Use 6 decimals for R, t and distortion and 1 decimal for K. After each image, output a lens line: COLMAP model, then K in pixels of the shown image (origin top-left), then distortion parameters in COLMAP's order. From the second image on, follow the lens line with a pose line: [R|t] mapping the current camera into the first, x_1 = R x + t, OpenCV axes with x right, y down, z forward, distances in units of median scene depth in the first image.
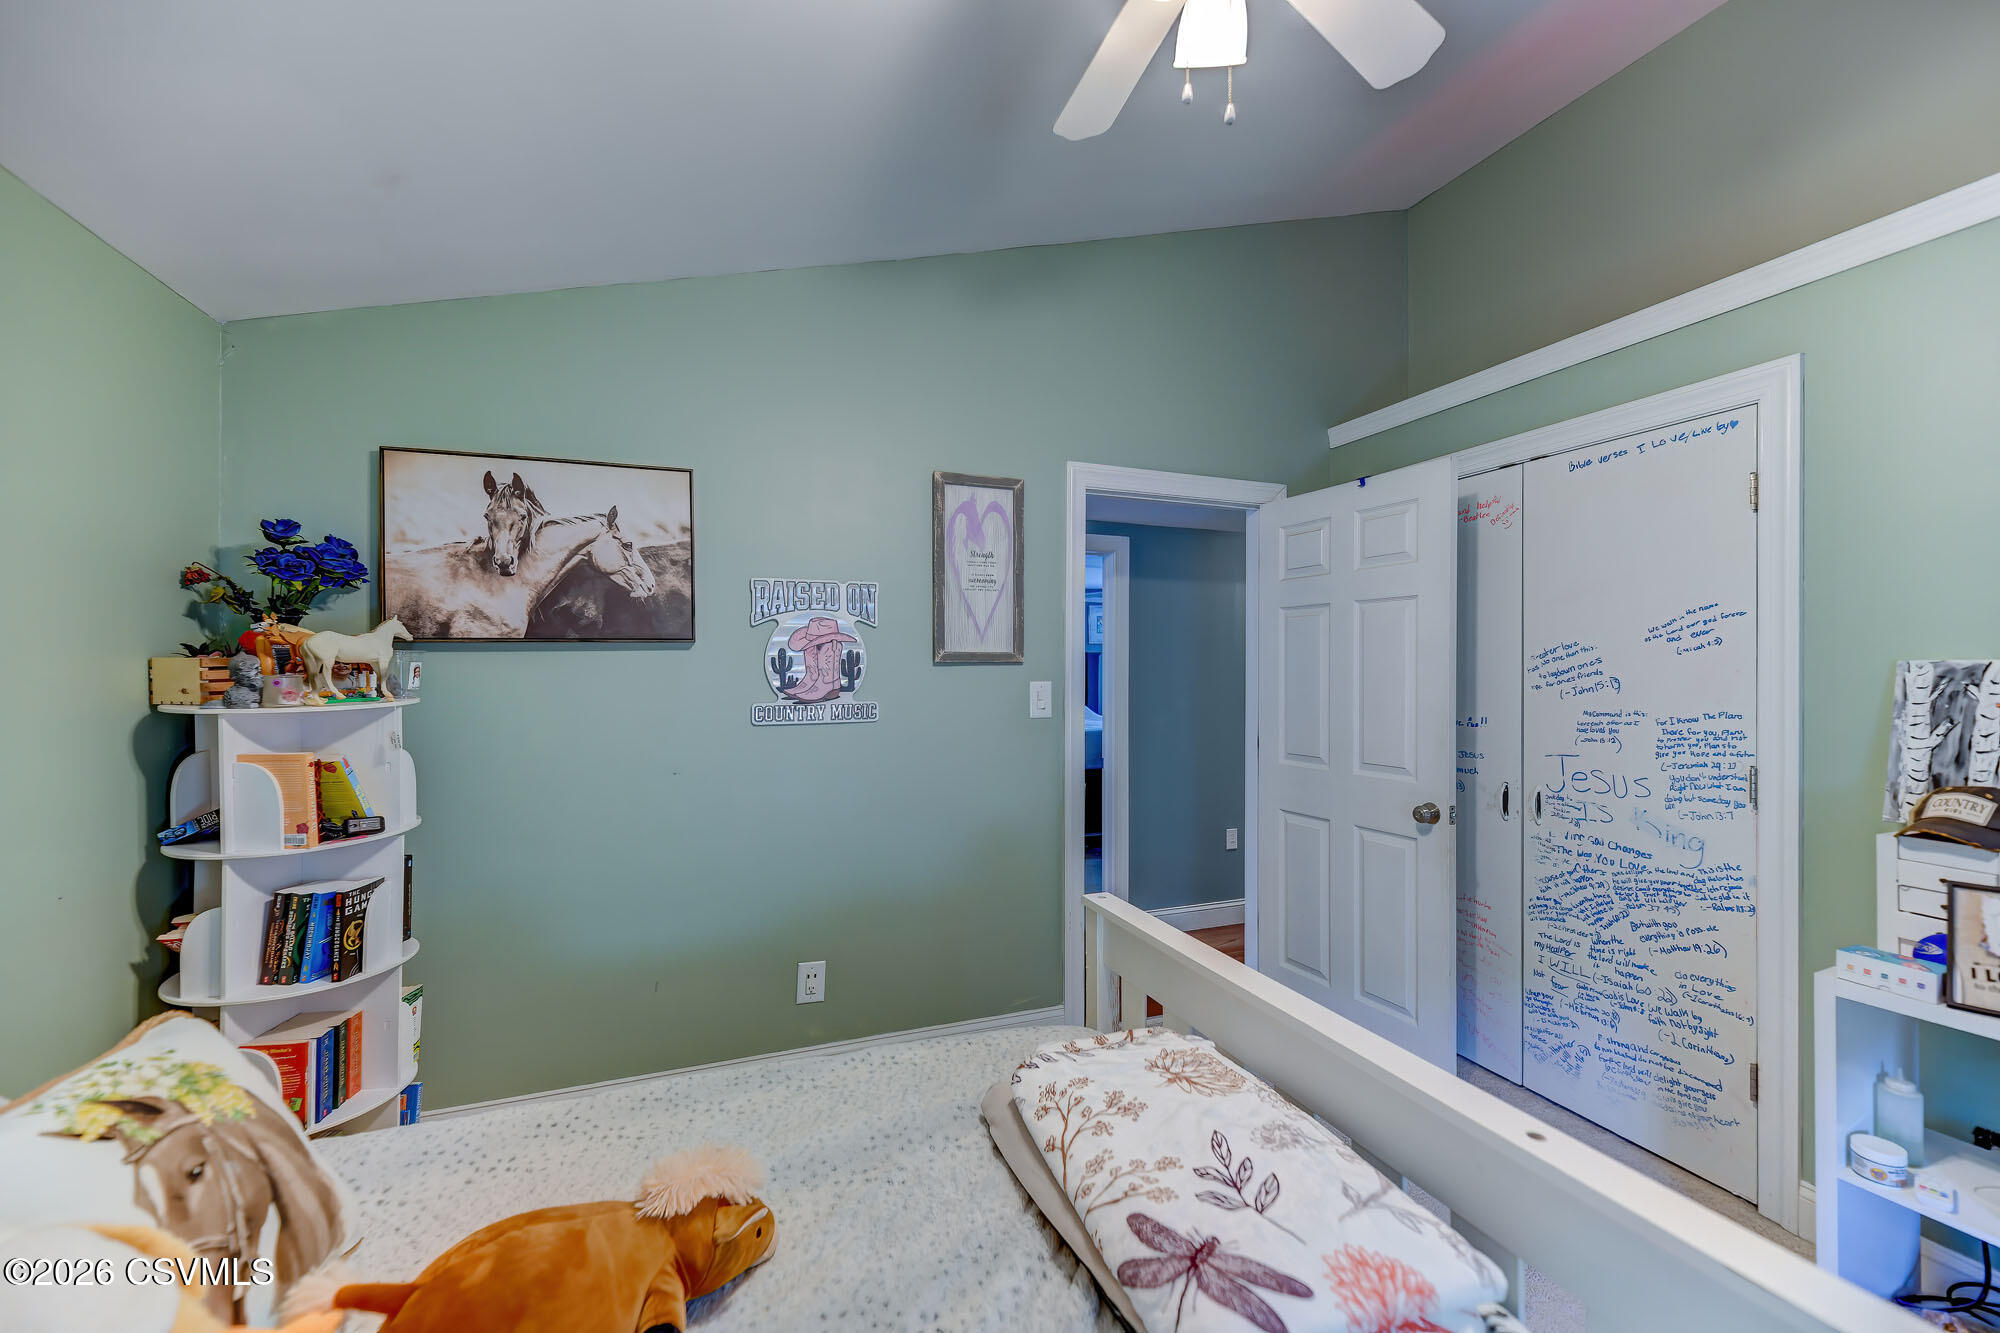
lens RADIAL K [[802.3, 0, 999.1], [0, 802.3, 663.7], [0, 0, 1]] dist [0.009702, -0.001382]
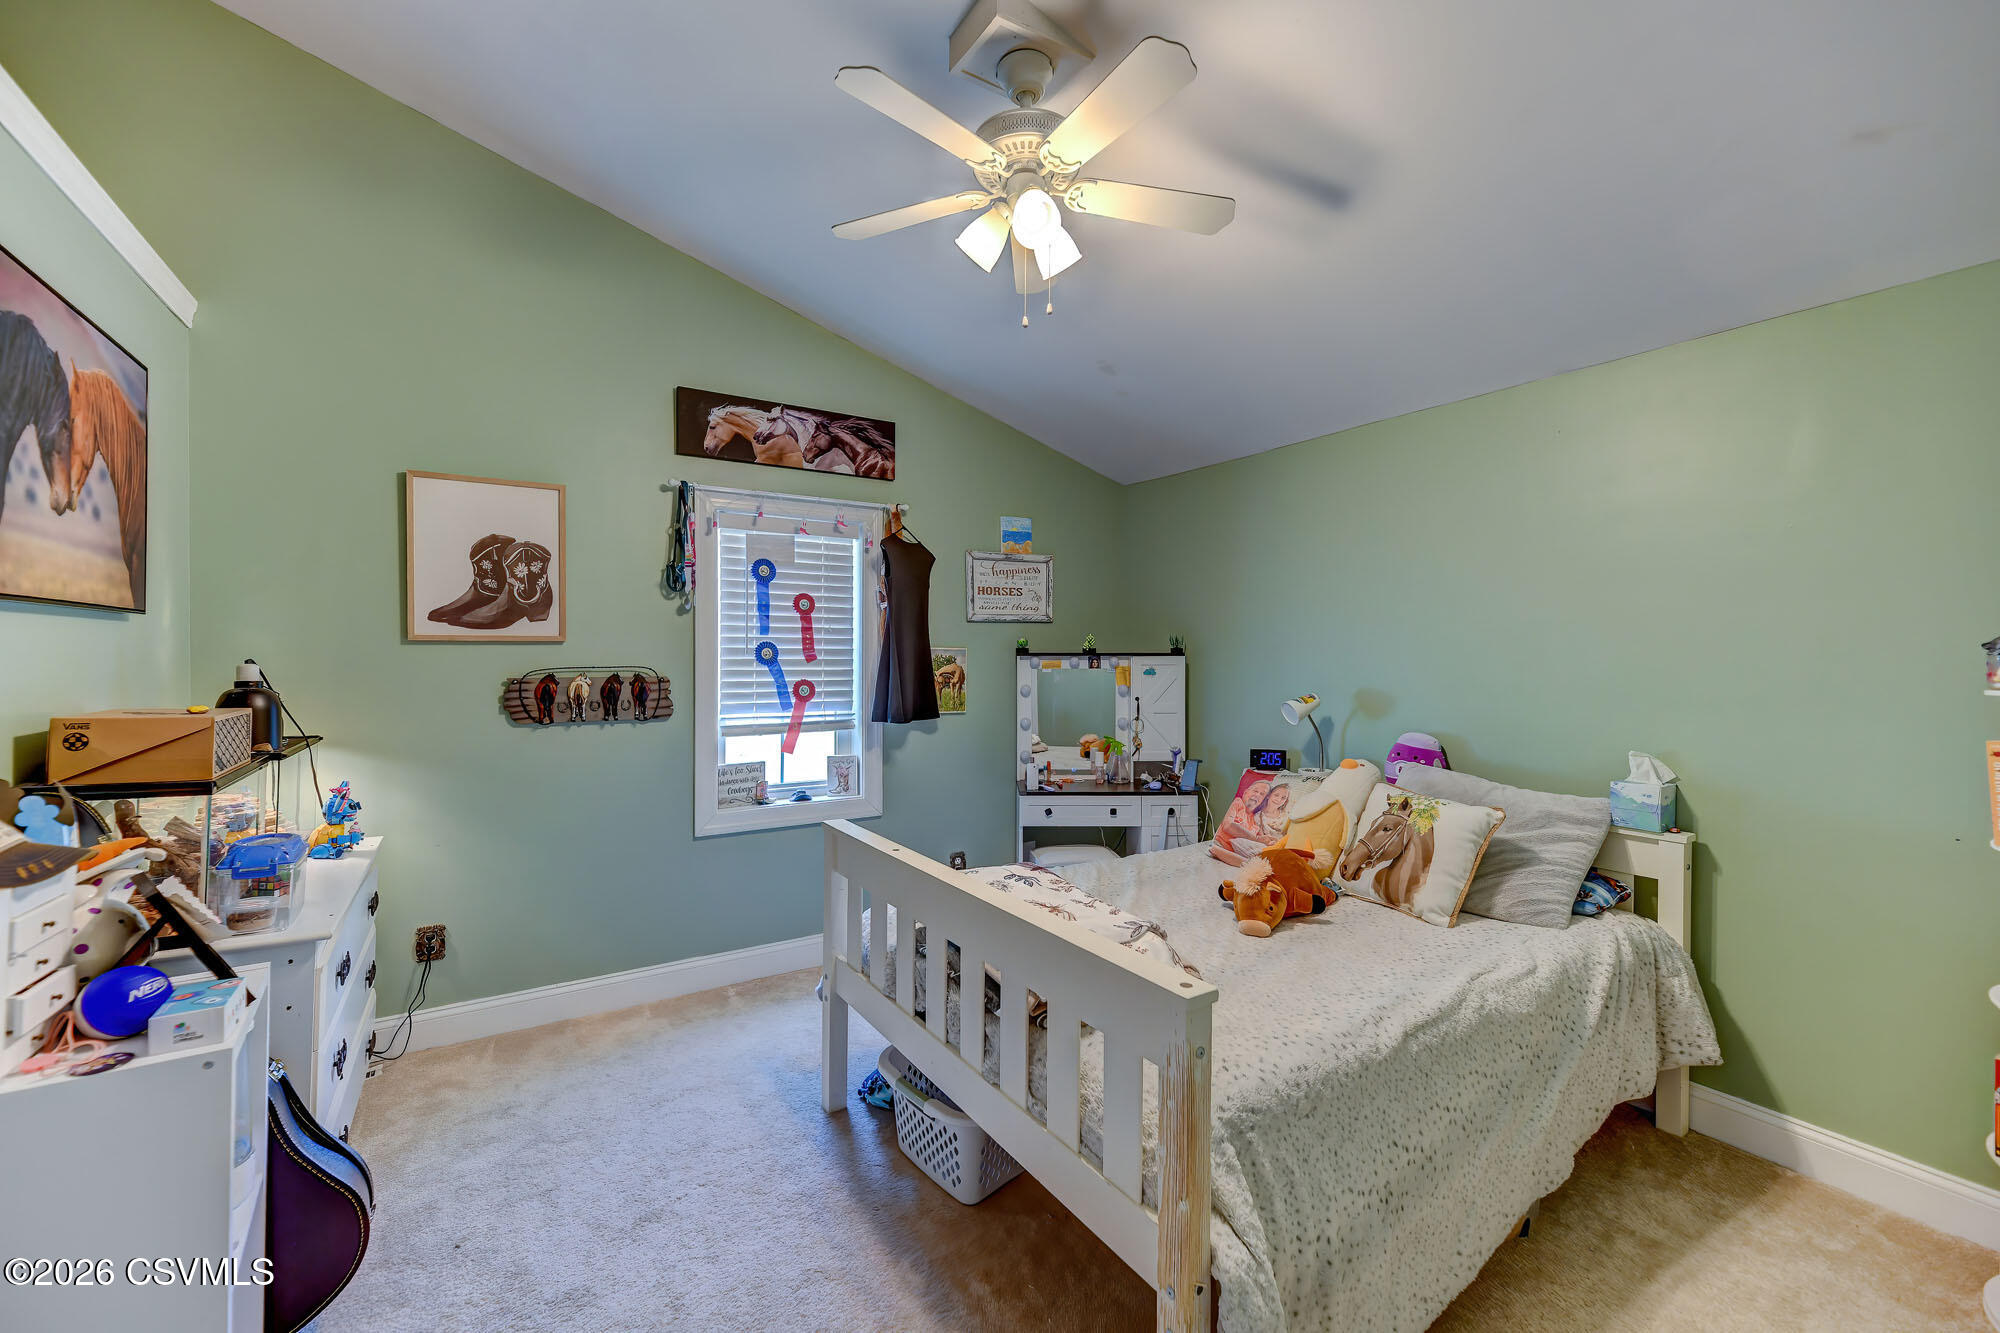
lens RADIAL K [[802.3, 0, 999.1], [0, 802.3, 654.6], [0, 0, 1]] dist [0.009702, -0.001382]
pose [[-0.977138, -0.003491, -0.212576, 0.831273], [-0.004391, 0.999983, 0.003762, 0.025638], [0.212559, 0.004610, -0.977137, 3.176487]]
